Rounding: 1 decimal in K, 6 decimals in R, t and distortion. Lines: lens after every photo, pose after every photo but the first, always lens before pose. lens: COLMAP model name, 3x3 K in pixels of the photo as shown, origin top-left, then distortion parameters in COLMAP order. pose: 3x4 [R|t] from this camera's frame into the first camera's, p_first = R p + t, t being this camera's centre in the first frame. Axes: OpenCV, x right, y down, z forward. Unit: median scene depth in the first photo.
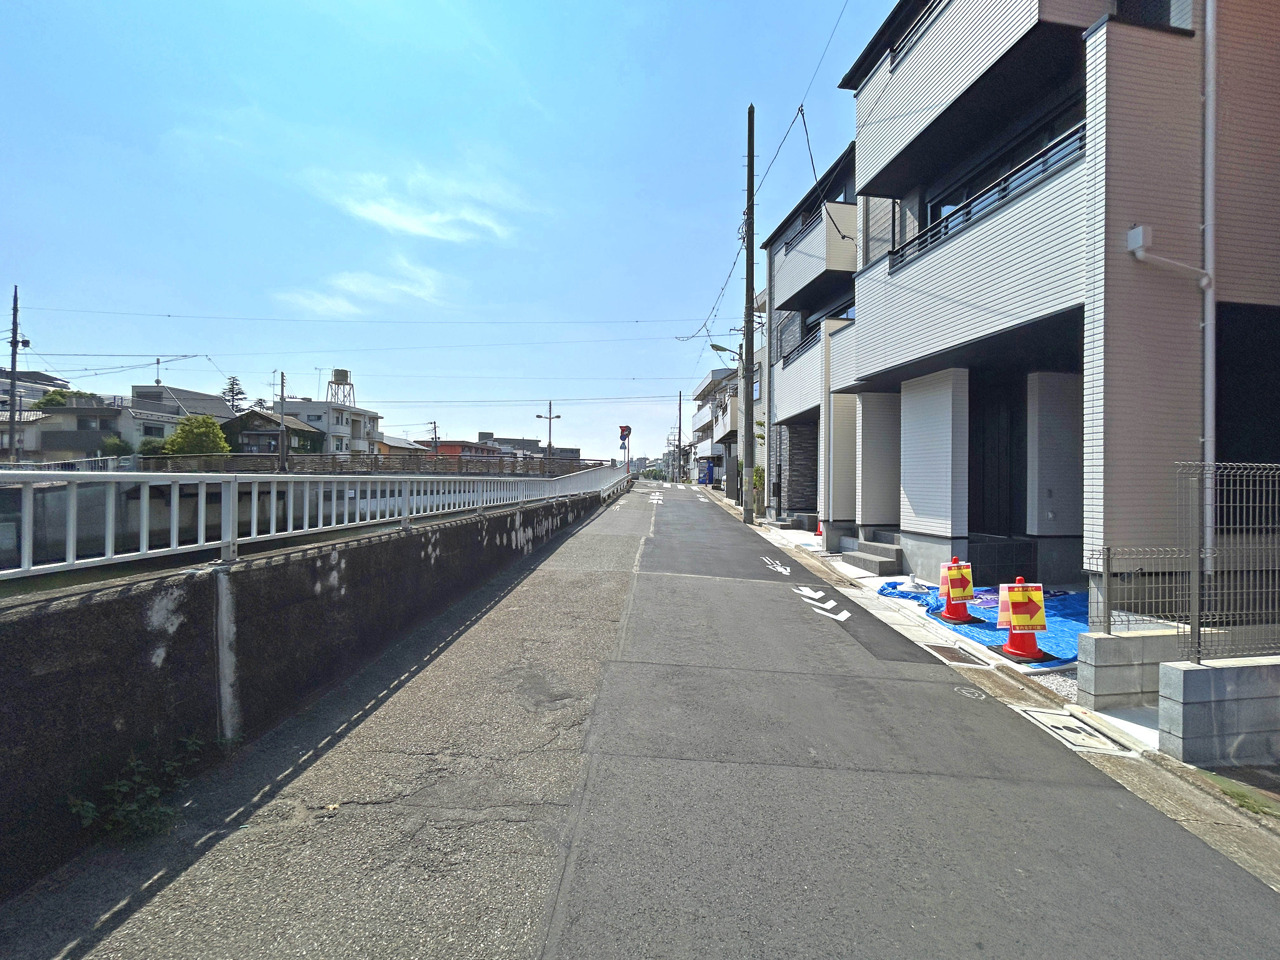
lens RADIAL K [[516.0, 0, 640.4], [0, 516.0, 477.4], [0, 0, 1]] dist [0.001059, -0.000100]
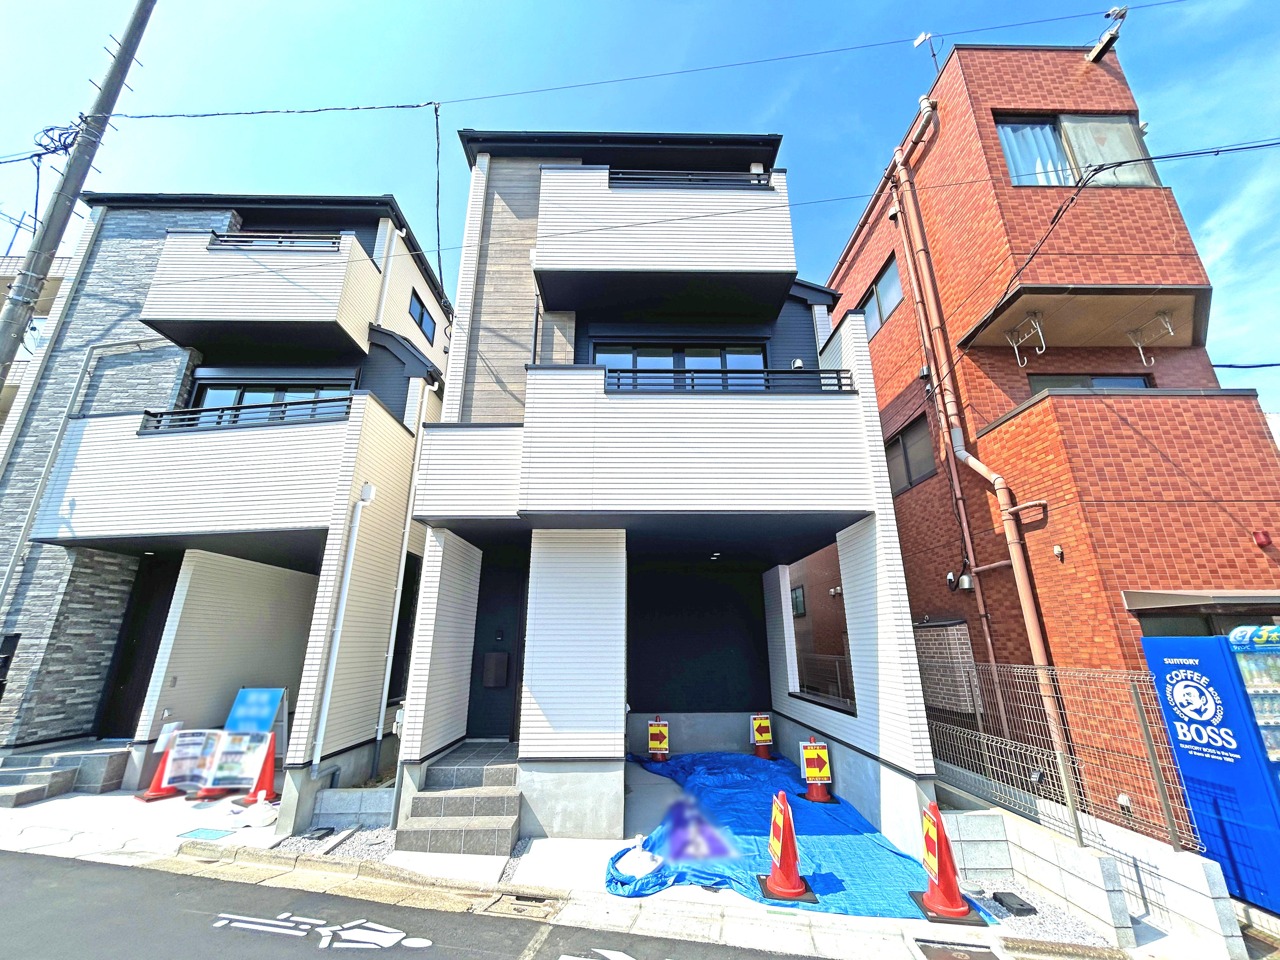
lens RADIAL K [[516.0, 0, 641.3], [0, 516.0, 480.5], [0, 0, 1]] dist [0.001059, -0.000100]
pose [[0.146808, 0.293548, 0.944604, -0.150937], [-0.001017, 0.954995, -0.296619, -0.031738], [-0.989165, 0.042585, 0.140499, 0.651413]]
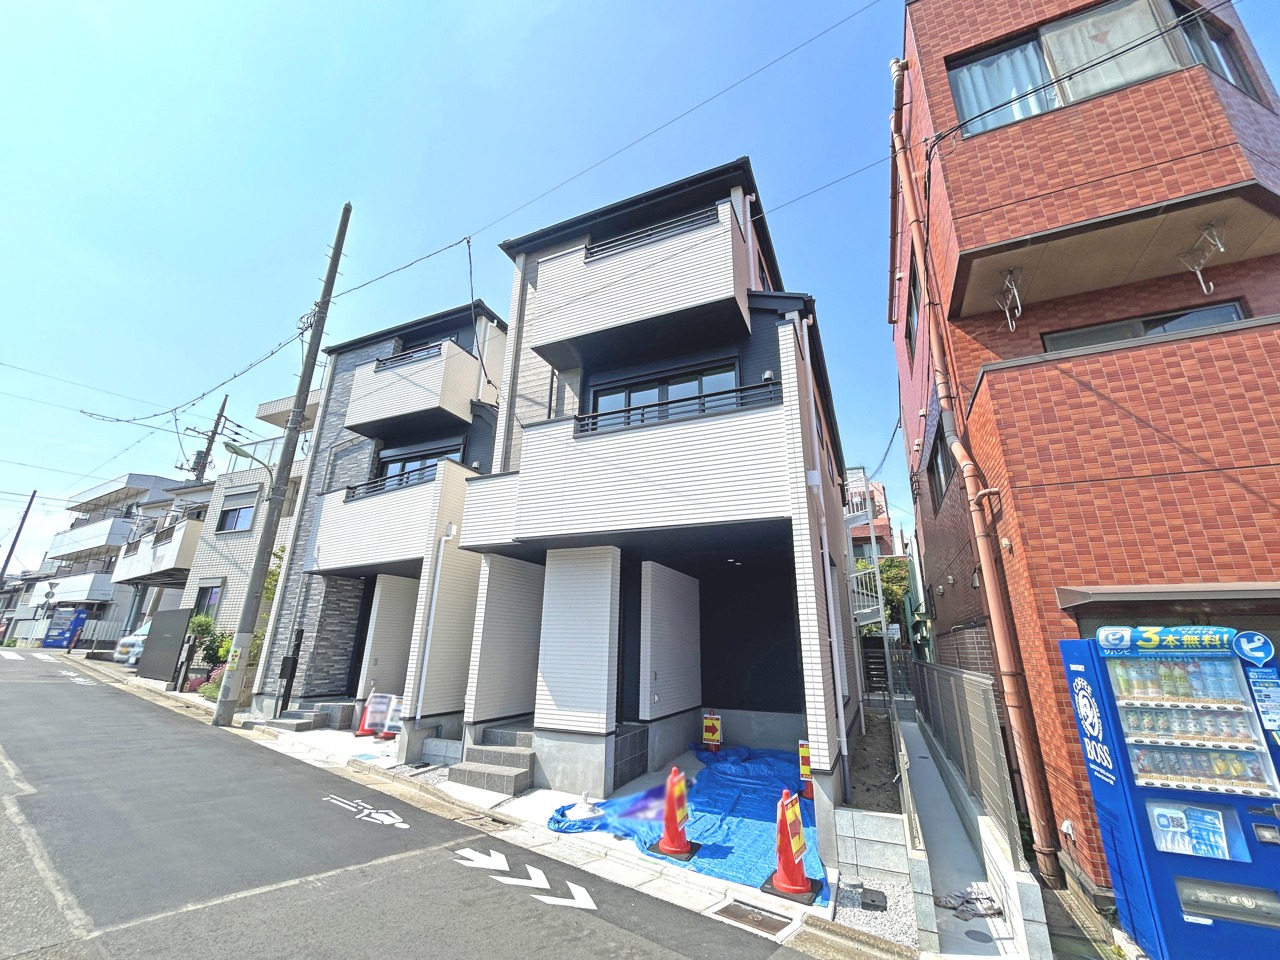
lens RADIAL K [[516.0, 0, 640.8], [0, 516.0, 480.8], [0, 0, 1]] dist [0.001059, -0.000100]
pose [[0.549654, 0.259153, 0.794179, -0.142701], [-0.018860, 0.954273, -0.298342, -0.027629], [-0.835179, 0.149007, 0.529408, 0.312178]]
